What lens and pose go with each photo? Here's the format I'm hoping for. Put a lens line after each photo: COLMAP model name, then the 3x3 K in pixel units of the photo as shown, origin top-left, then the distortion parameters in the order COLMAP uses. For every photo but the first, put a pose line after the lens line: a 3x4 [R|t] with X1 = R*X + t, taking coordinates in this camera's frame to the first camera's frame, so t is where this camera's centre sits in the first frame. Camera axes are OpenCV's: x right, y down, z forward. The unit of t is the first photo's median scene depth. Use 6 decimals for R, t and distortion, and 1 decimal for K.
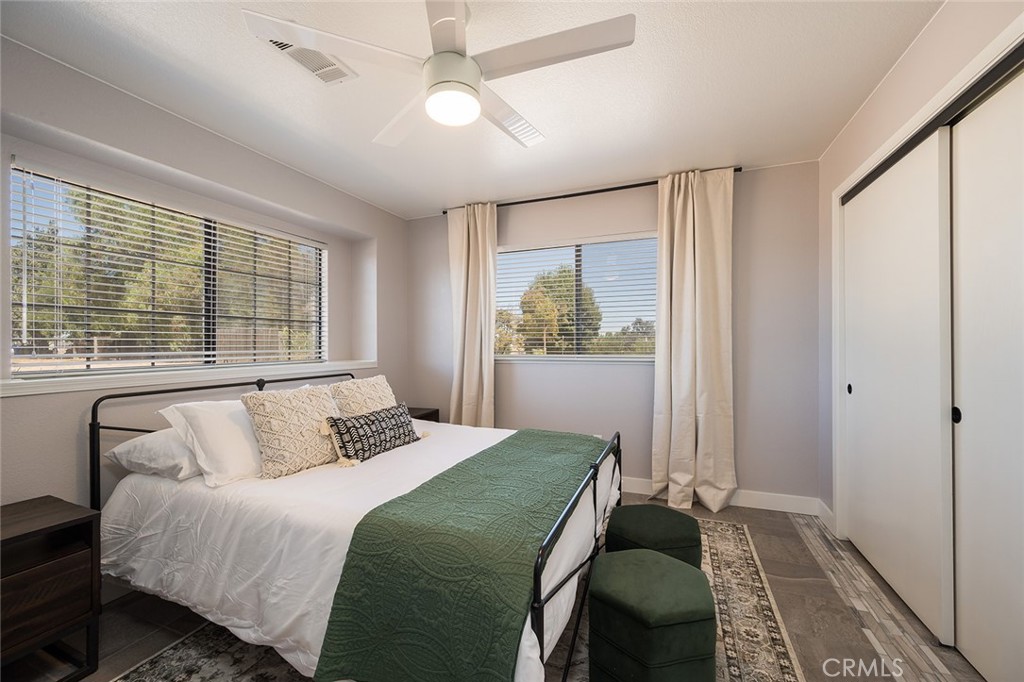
lens RADIAL K [[398.9, 0, 514.0], [0, 398.9, 344.8], [0, 0, 1]] dist [-0.007100, 0.000556]
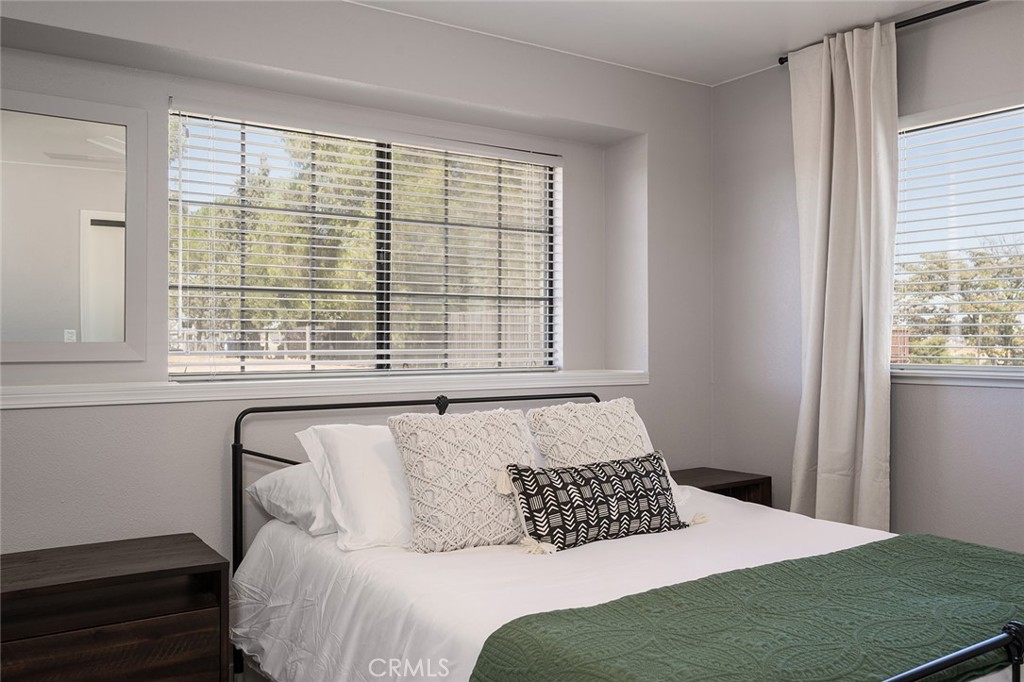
lens RADIAL K [[857.3, 0, 502.7], [0, 857.3, 341.1], [0, 0, 1]] dist [0.000038, -0.016316]
pose [[0.830506, 0.004890, -0.556988, 0.190006], [-0.004536, 0.999988, 0.002016, -0.001049], [0.556991, 0.000852, 0.830518, -0.040824]]
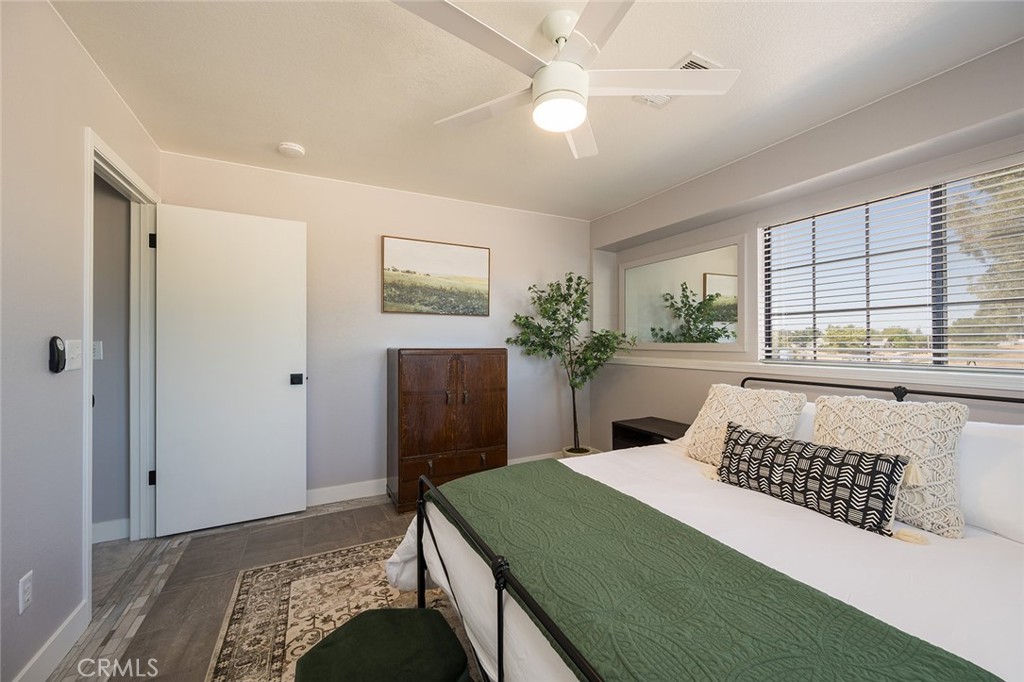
lens RADIAL K [[398.9, 0, 520.1], [0, 398.9, 331.9], [0, 0, 1]] dist [-0.007100, 0.000556]
pose [[-0.646768, -0.013039, -0.762576, 0.463644], [0.002504, 0.999812, -0.019219, -0.005893], [0.762683, -0.014340, -0.646614, 1.049707]]
